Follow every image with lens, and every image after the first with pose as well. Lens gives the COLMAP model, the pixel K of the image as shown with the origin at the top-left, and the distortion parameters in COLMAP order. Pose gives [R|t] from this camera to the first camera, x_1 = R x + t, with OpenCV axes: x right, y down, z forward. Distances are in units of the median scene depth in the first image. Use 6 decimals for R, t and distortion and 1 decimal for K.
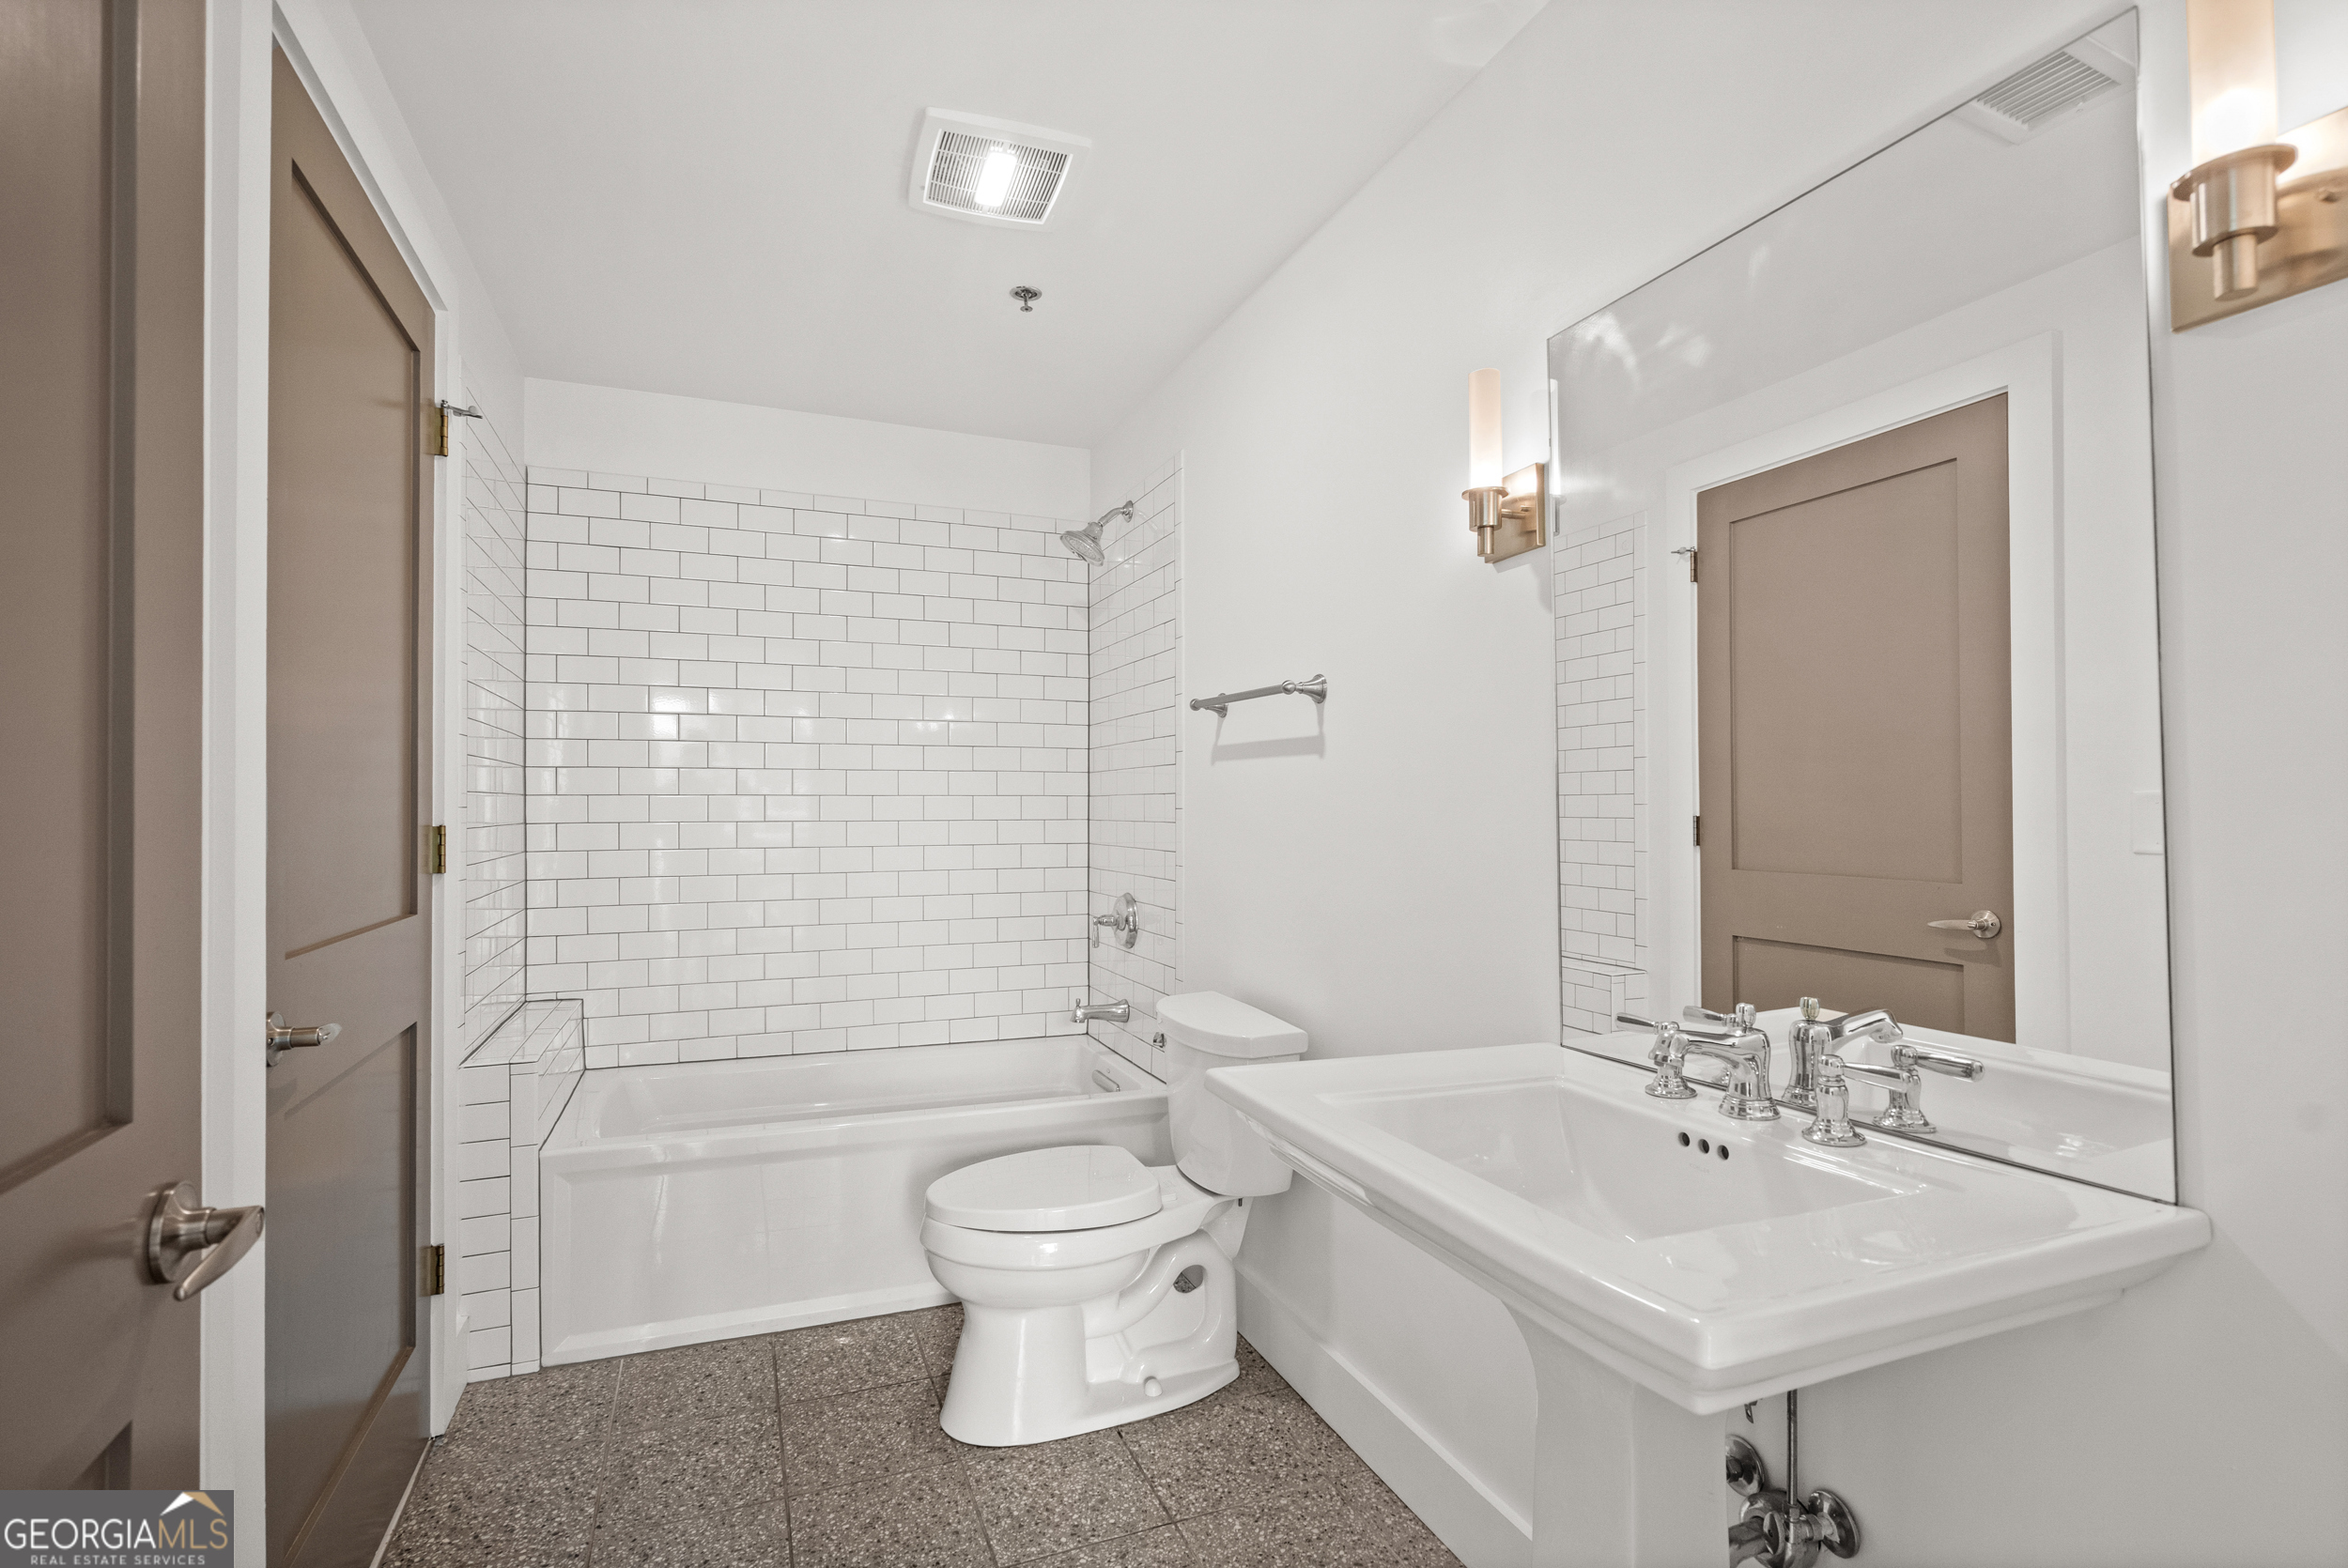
lens RADIAL K [[1074.9, 0, 1174.0], [0, 1074.9, 784.0], [0, 0, 1]] dist [-0.009584, 0.001192]
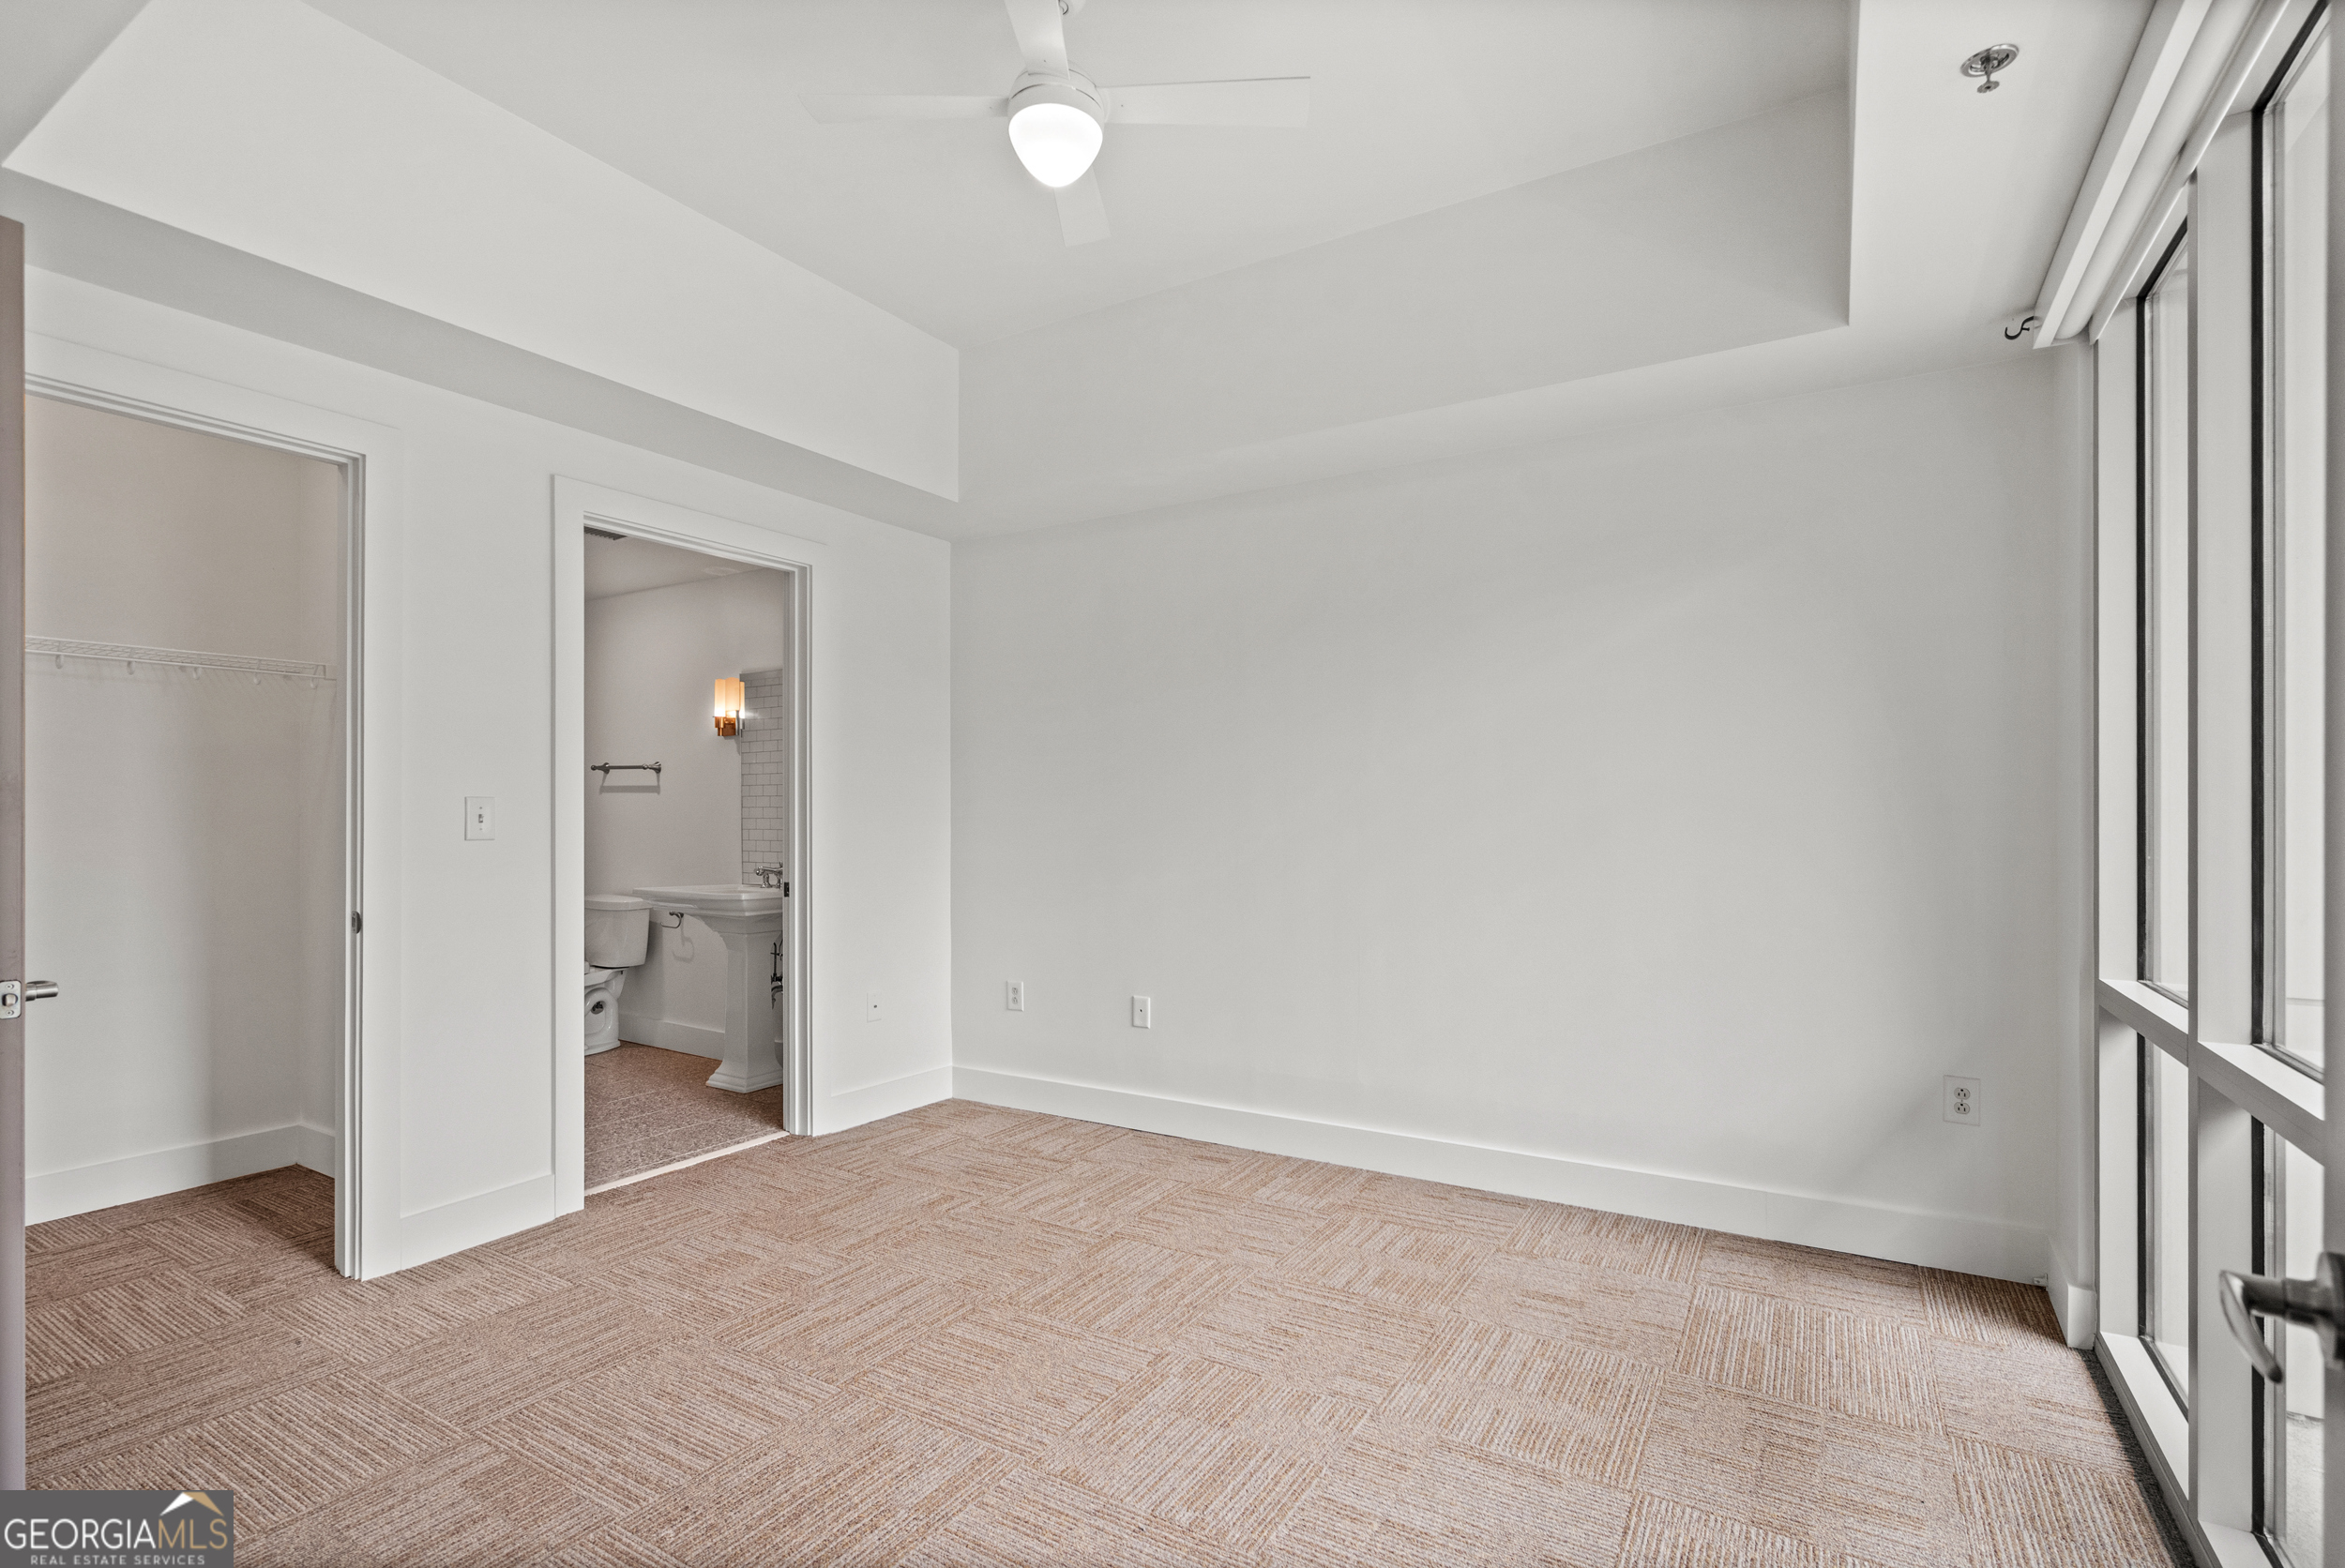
lens RADIAL K [[1073.5, 0, 1172.5], [0, 1073.5, 784.0], [0, 0, 1]] dist [-0.009584, 0.001192]
pose [[0.806649, 0.005004, 0.591009, -0.383094], [-0.006531, 0.999979, 0.000448, -0.058620], [-0.590995, -0.004221, 0.806664, -1.778525]]
